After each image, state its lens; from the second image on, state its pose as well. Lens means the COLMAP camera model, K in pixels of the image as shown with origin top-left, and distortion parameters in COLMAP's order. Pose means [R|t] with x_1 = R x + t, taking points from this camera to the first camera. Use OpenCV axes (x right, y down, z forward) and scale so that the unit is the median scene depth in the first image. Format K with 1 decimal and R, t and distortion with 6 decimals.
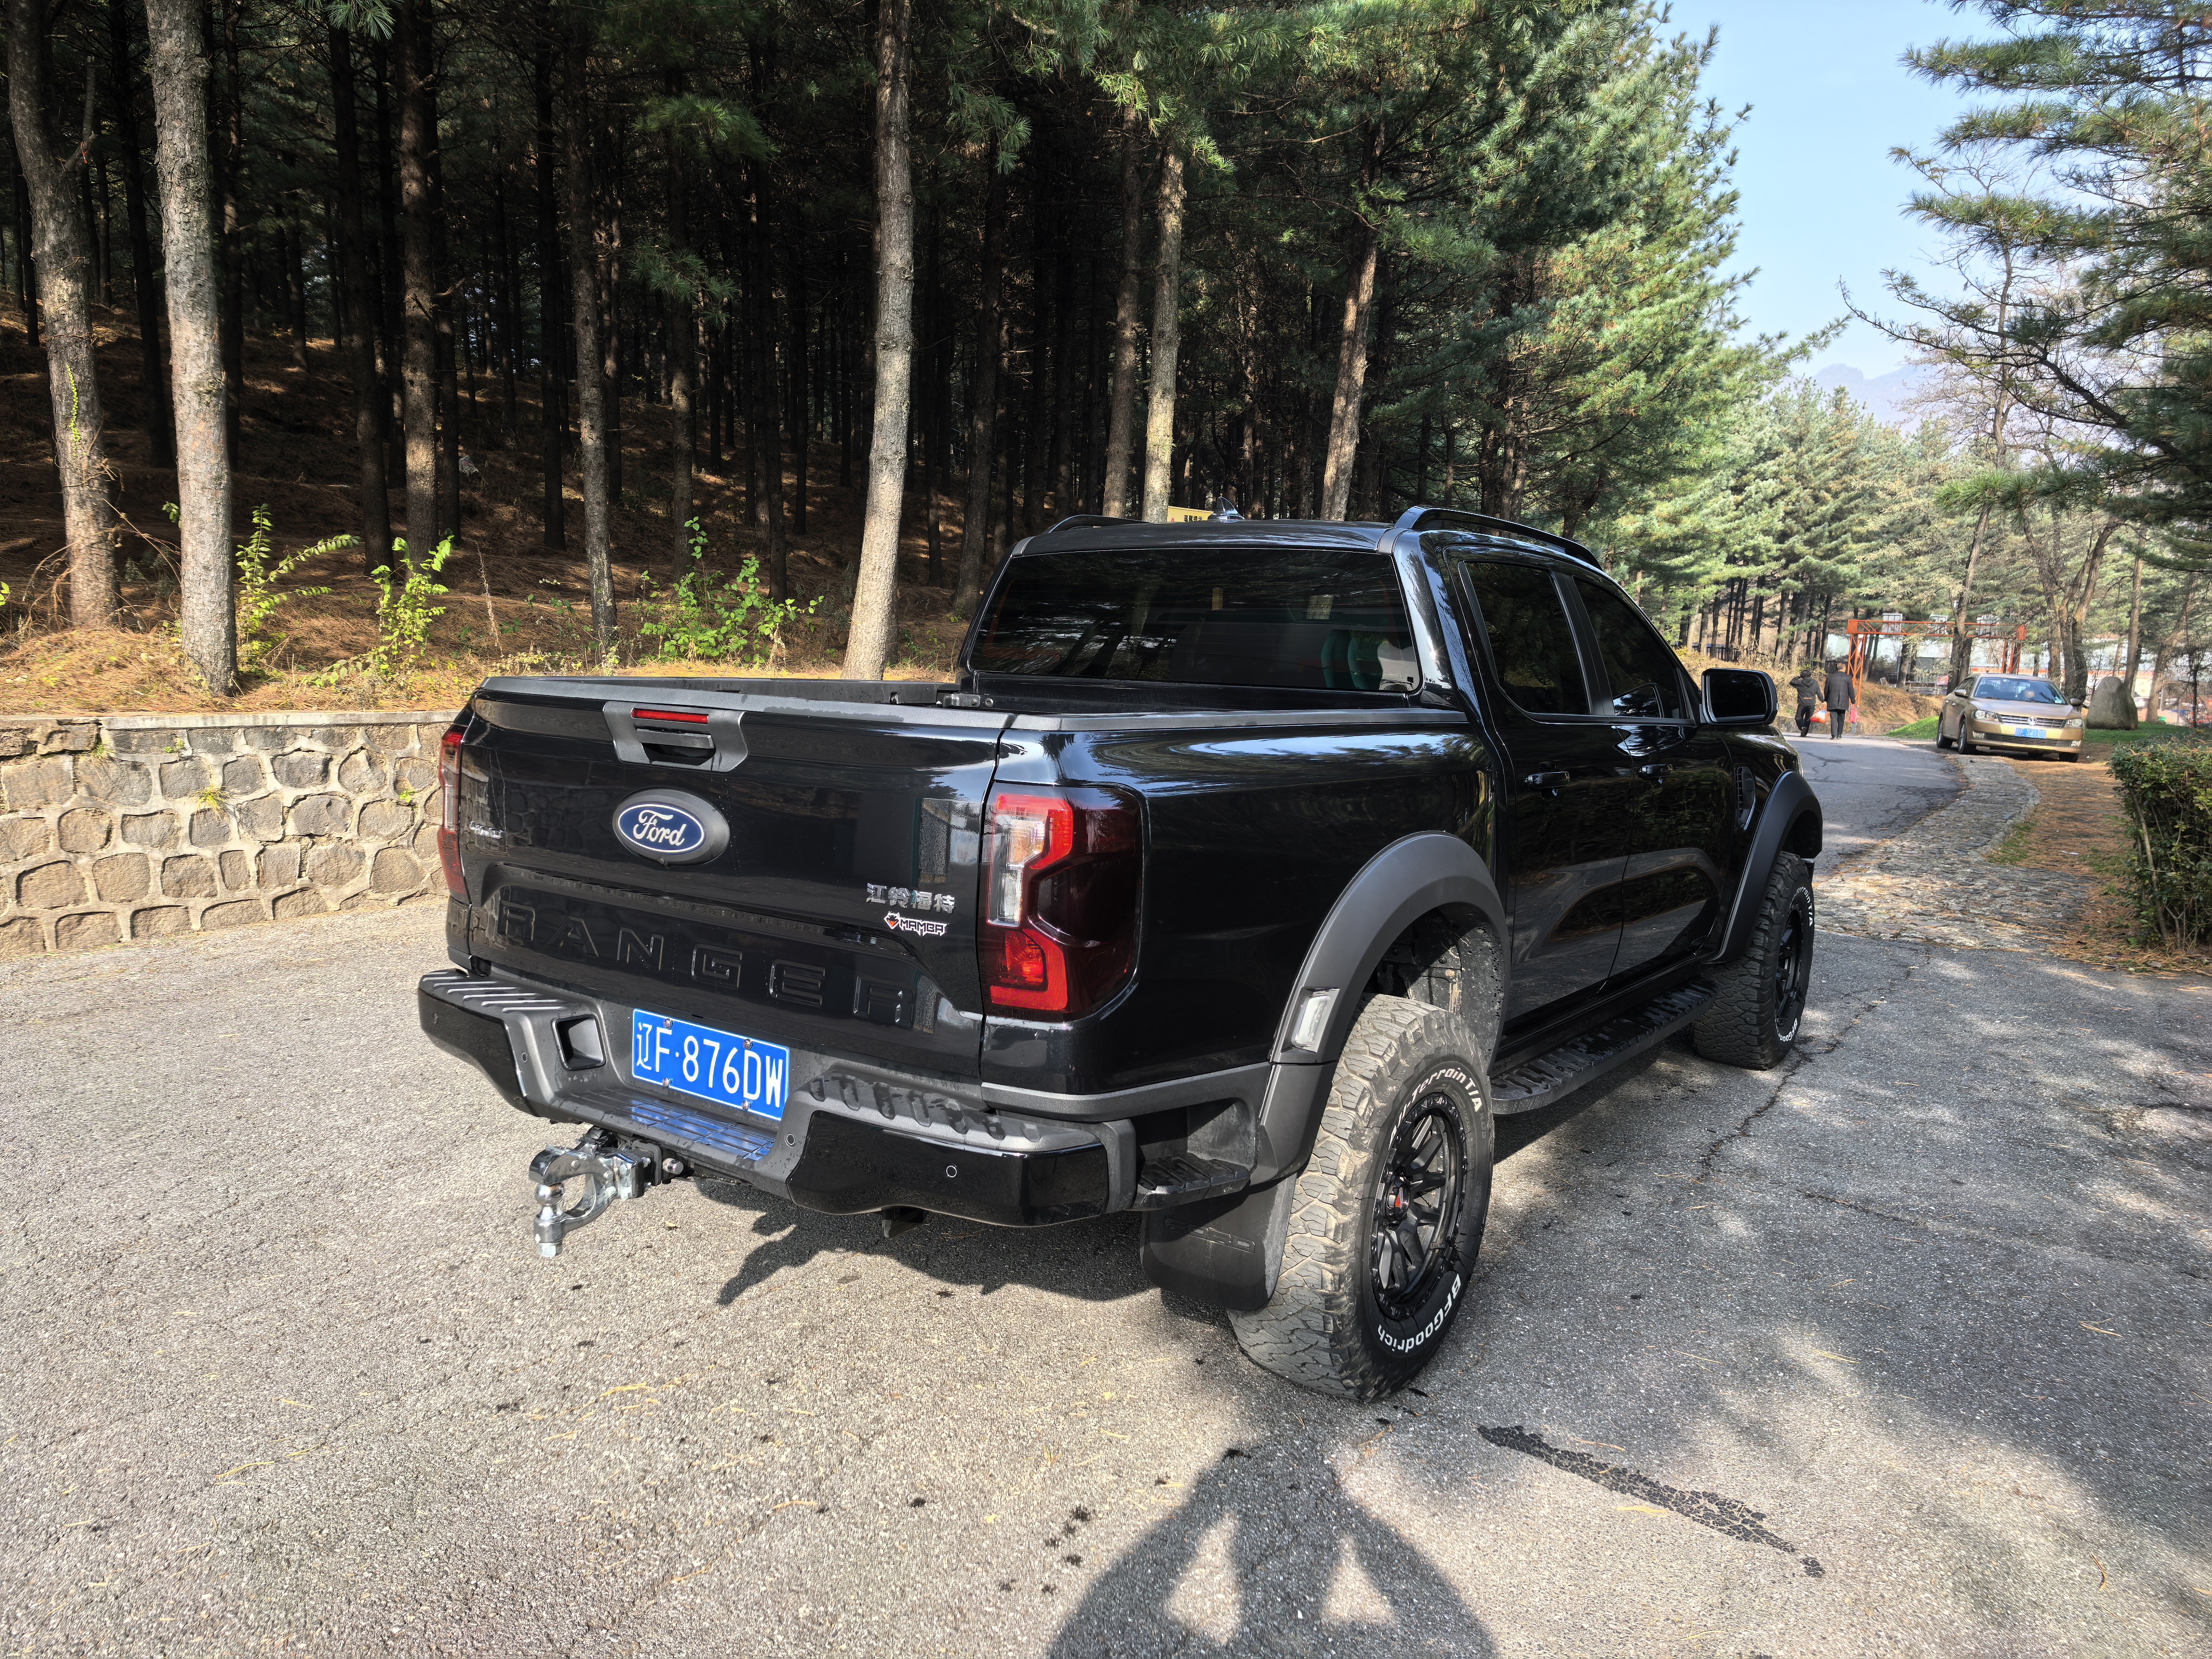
lens RADIAL K [[1574.7, 0, 1072.7], [0, 1574.7, 838.4], [0, 0, 1]] dist [0.037452, -0.037594]
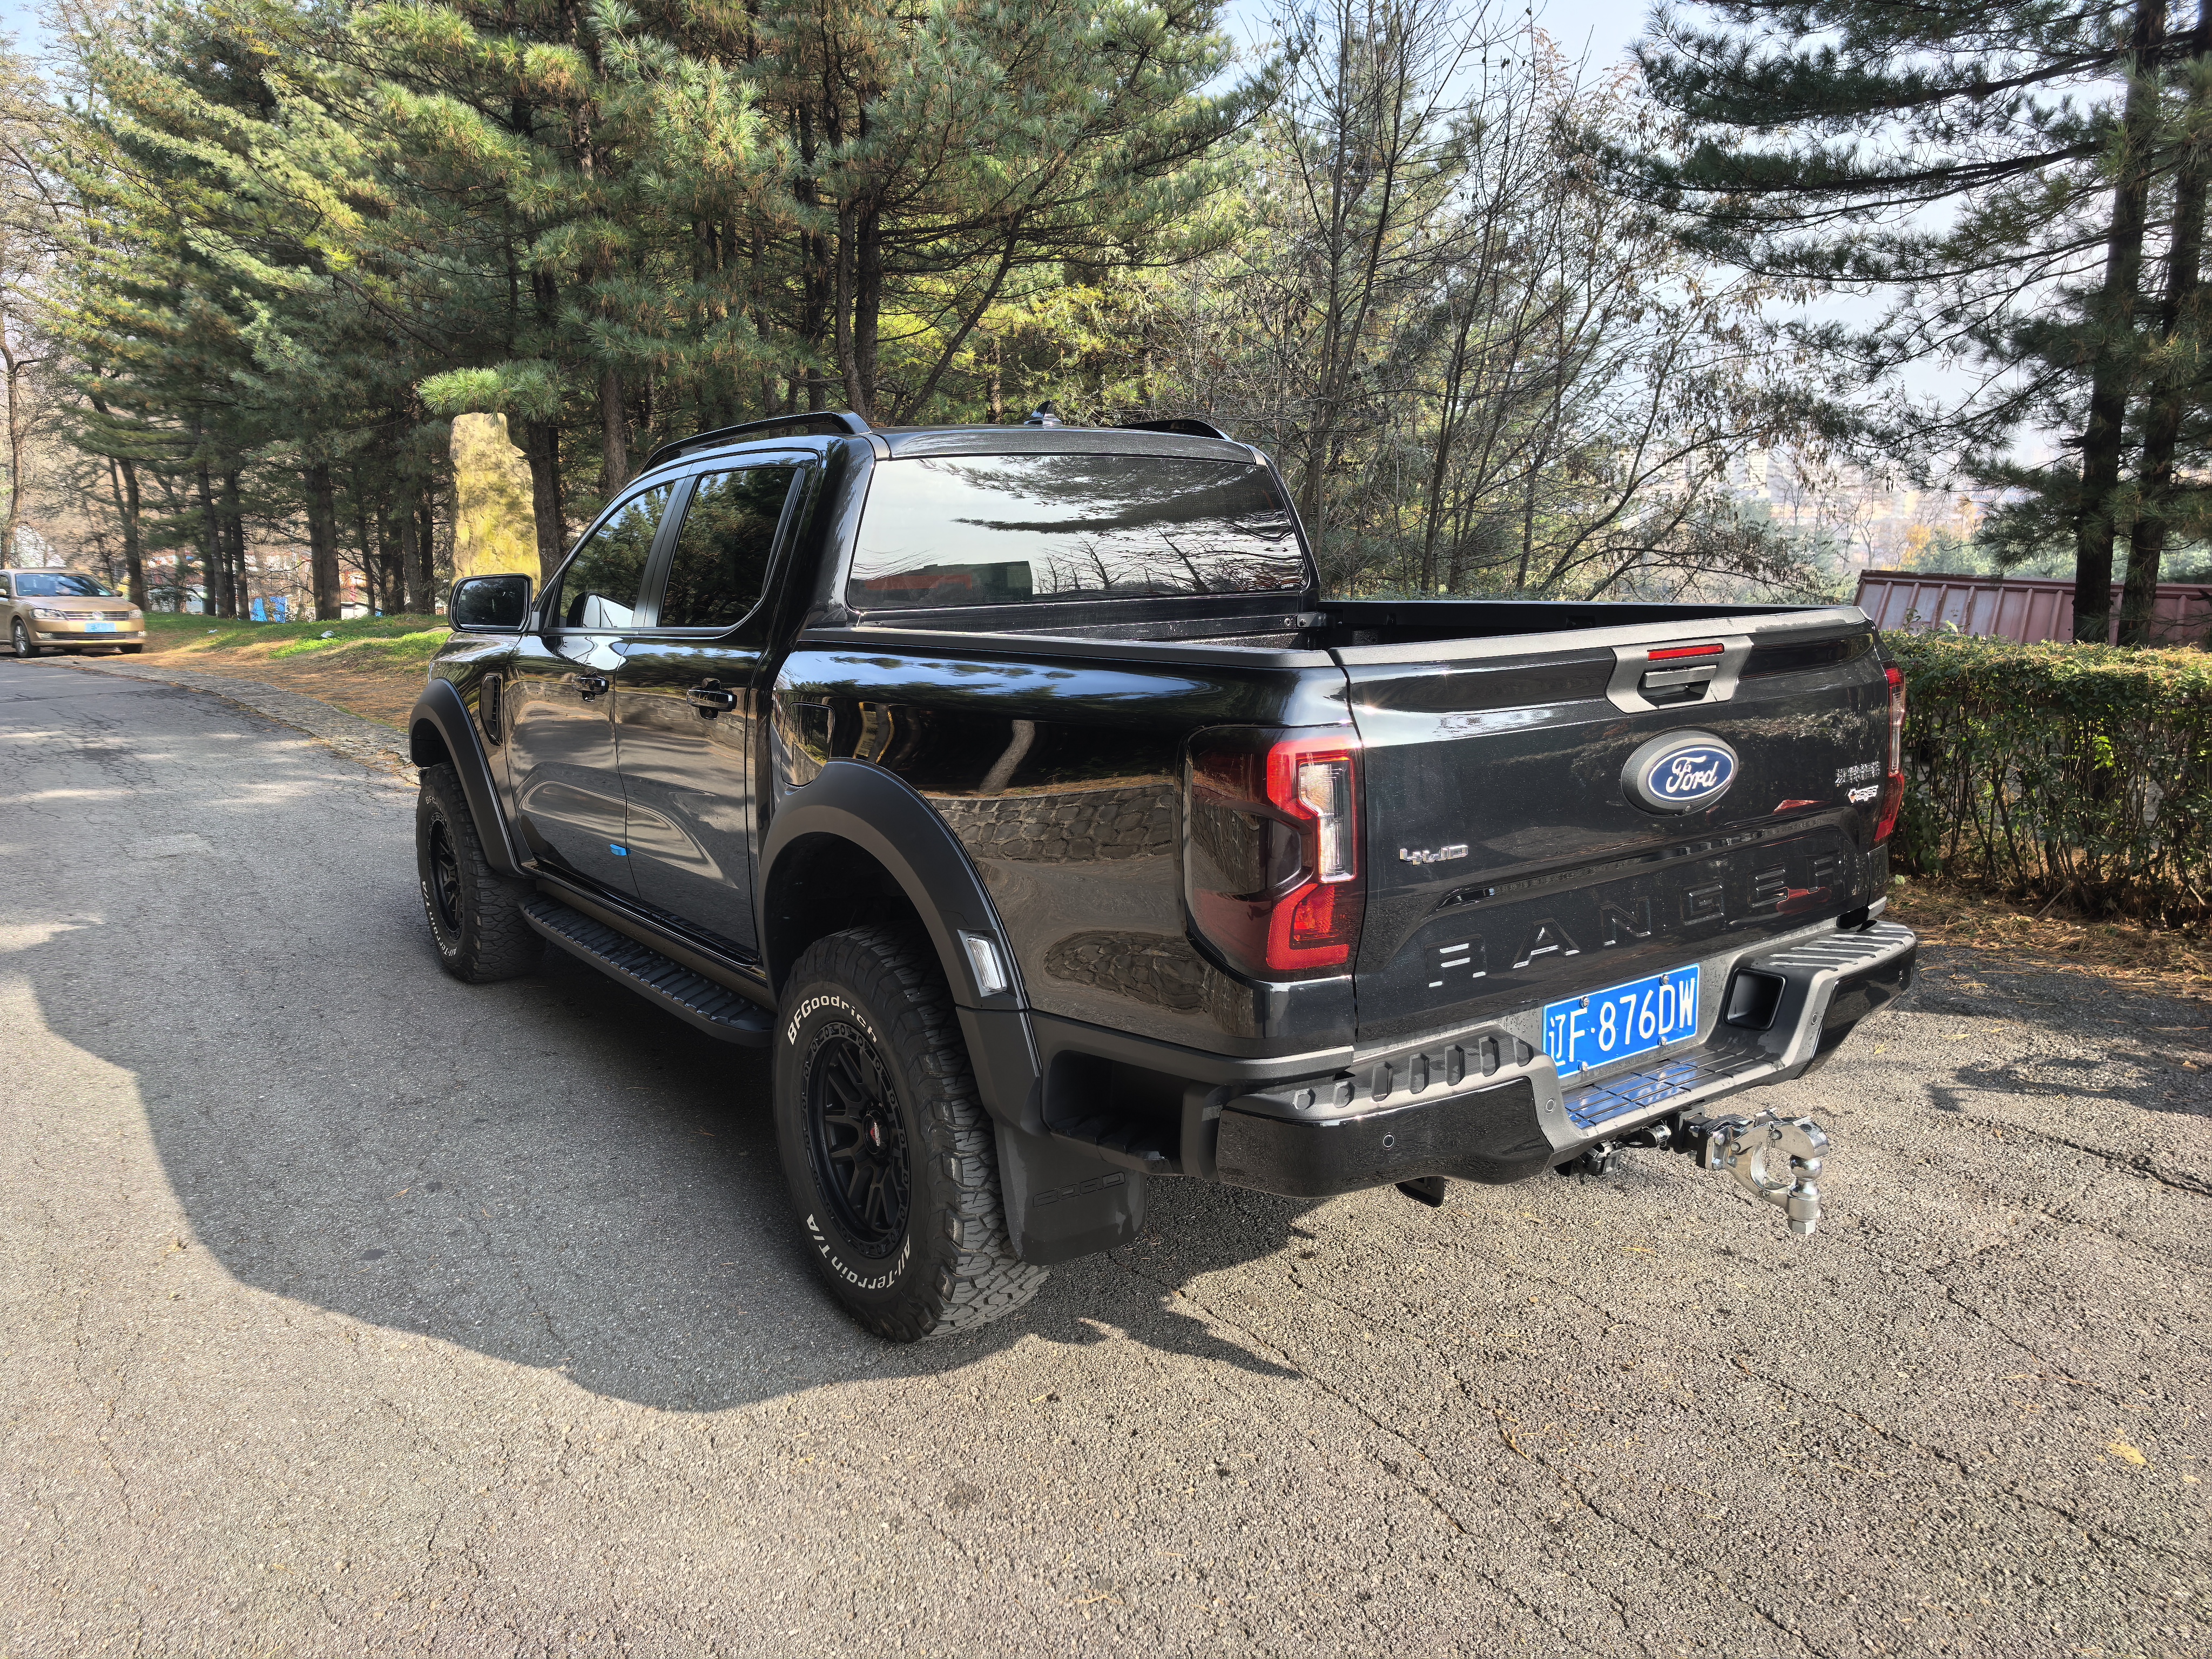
lens RADIAL K [[1574.7, 0, 1072.7], [0, 1574.7, 838.4], [0, 0, 1]] dist [0.037452, -0.037594]
pose [[0.313132, -0.212855, 0.925549, -0.311240], [0.148406, 0.973555, 0.173686, -0.046239], [-0.938043, 0.082970, 0.336440, 0.258835]]
